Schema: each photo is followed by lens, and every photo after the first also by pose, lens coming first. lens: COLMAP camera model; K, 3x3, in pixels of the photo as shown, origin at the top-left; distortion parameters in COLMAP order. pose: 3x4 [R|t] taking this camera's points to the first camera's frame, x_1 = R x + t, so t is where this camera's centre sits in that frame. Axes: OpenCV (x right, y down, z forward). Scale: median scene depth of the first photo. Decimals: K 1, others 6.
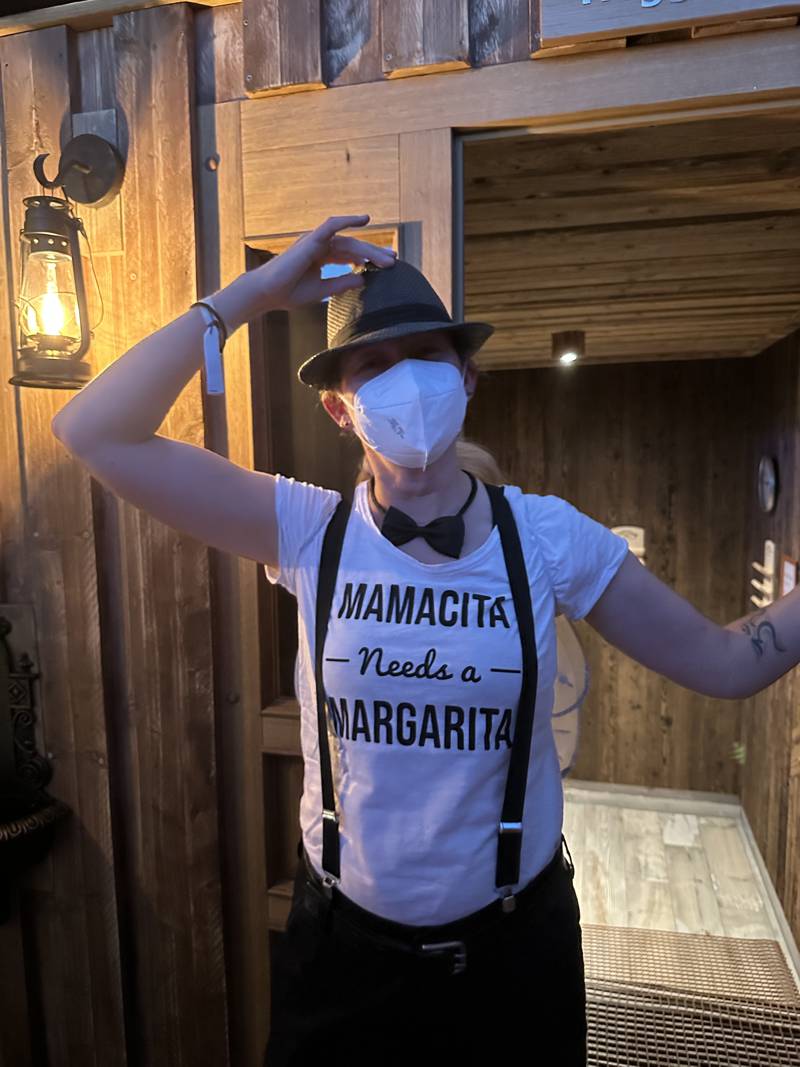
lens RADIAL K [[751.3, 0, 400.0], [0, 751.3, 533.5], [0, 0, 1]] dist [0.006006, -0.043676]
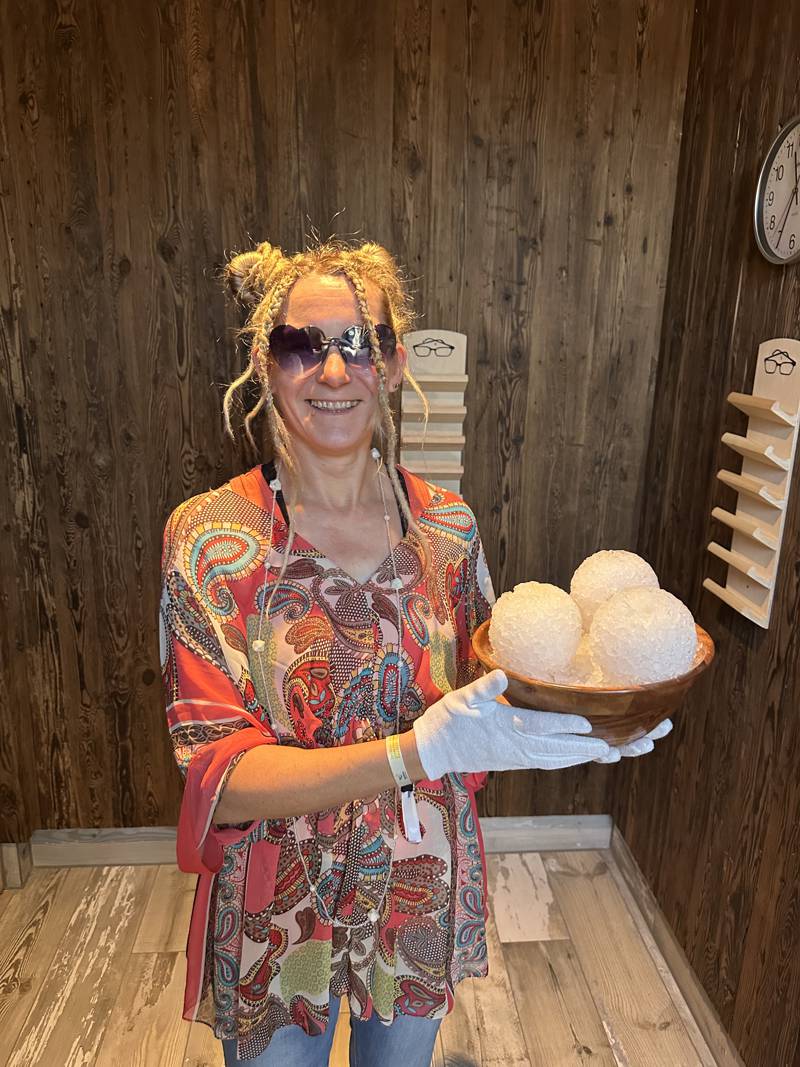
lens RADIAL K [[751.3, 0, 400.0], [0, 751.3, 533.5], [0, 0, 1]] dist [0.006006, -0.043676]
pose [[0.945259, -0.048166, 0.322747, 0.124415], [-0.002946, 0.987747, 0.156037, 0.046738], [-0.326308, -0.148446, 0.933534, 0.553367]]
